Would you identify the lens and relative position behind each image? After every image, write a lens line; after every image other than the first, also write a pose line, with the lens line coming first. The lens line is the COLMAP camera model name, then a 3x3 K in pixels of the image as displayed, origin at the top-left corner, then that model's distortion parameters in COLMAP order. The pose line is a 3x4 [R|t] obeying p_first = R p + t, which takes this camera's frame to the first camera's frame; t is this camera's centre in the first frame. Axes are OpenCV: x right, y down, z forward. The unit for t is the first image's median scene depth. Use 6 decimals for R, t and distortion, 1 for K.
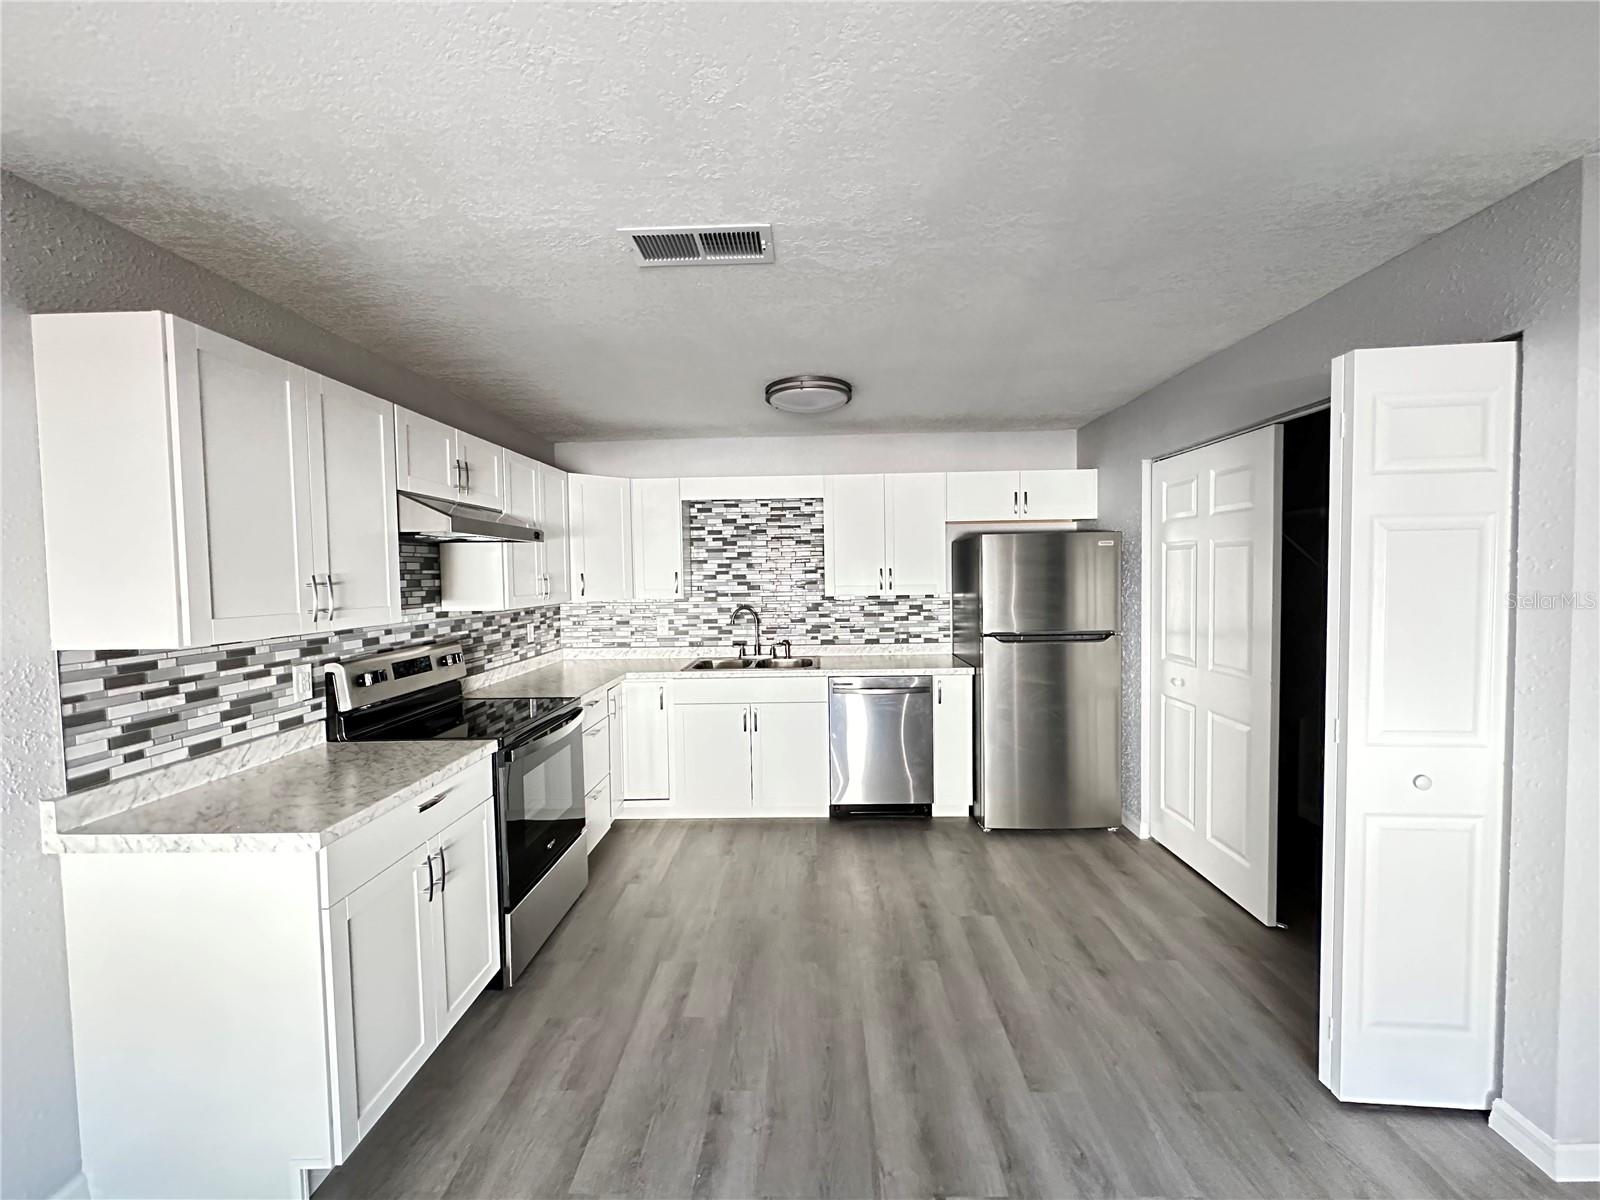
lens RADIAL K [[642.1, 0, 798.1], [0, 642.1, 599.3], [0, 0, 1]] dist [0.007755, -0.000023]
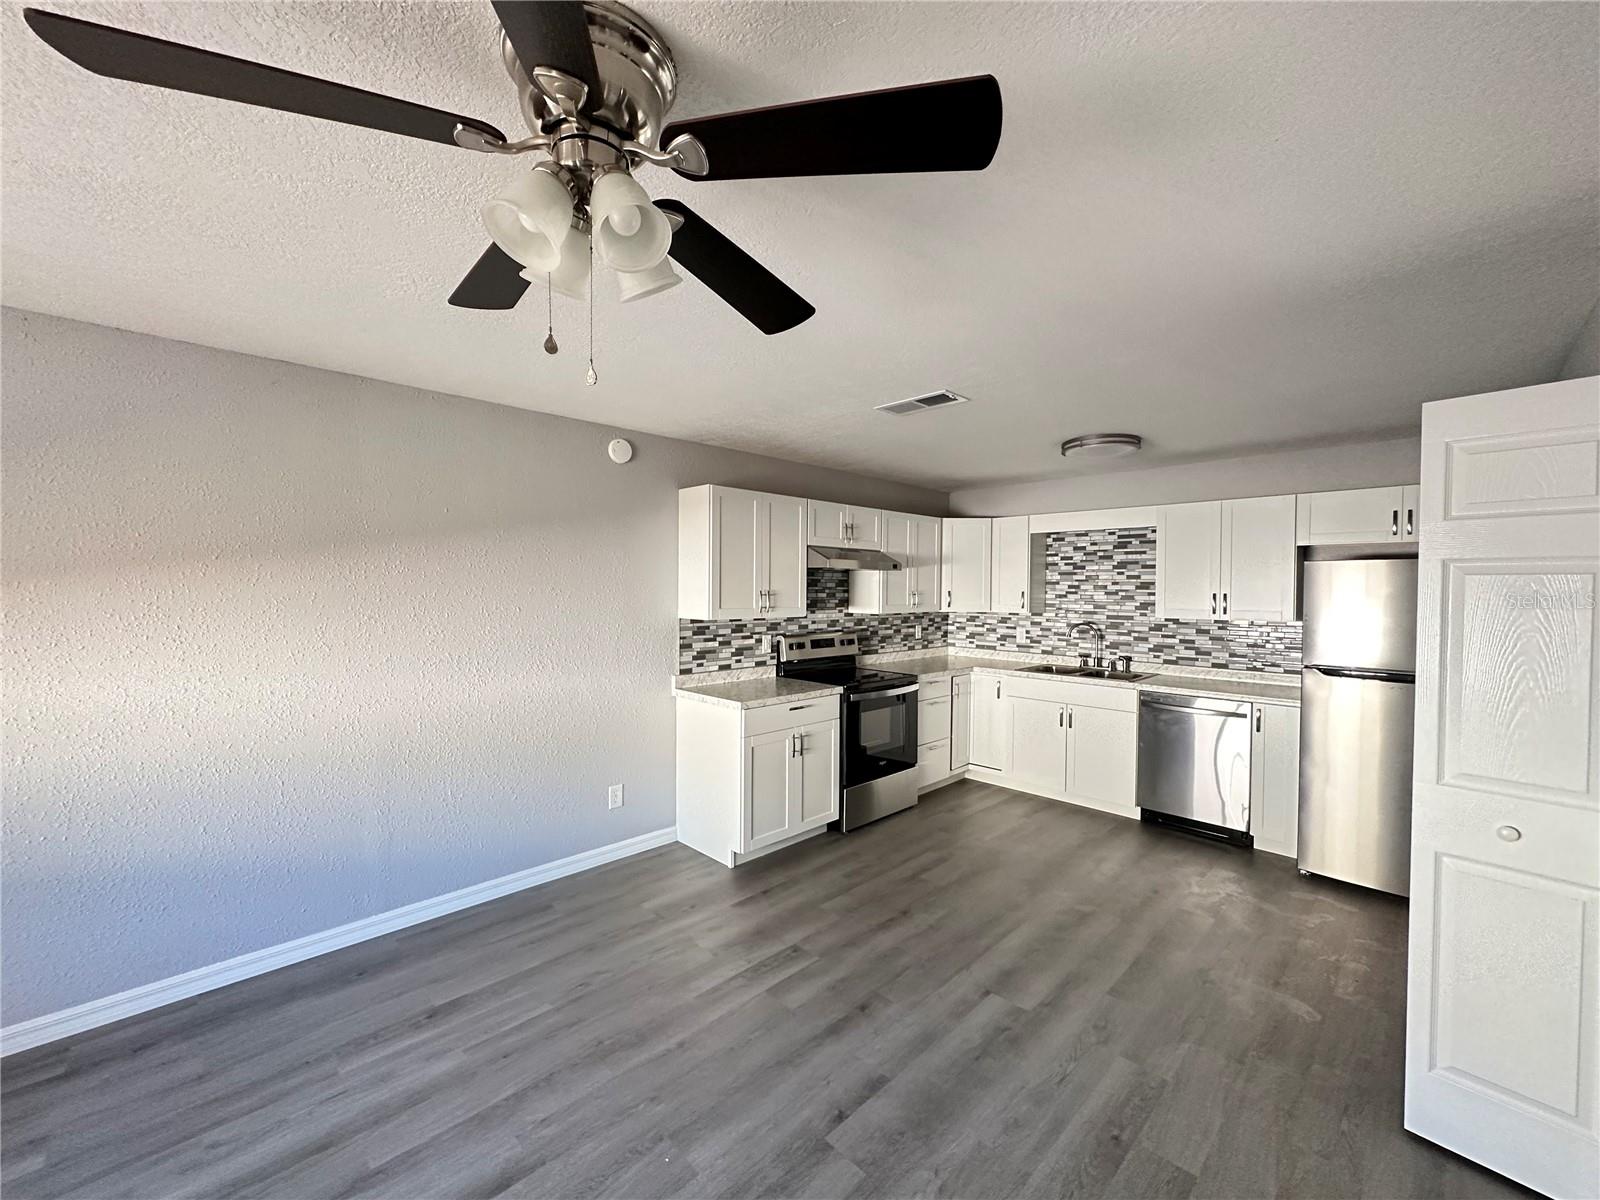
lens RADIAL K [[642.1, 0, 803.0], [0, 642.1, 596.7], [0, 0, 1]] dist [0.007755, -0.000023]
pose [[0.722526, 0.032637, -0.690573, 0.487266], [-0.048188, 0.998833, -0.003213, -0.010452], [0.689663, 0.035599, 0.723255, -0.255815]]
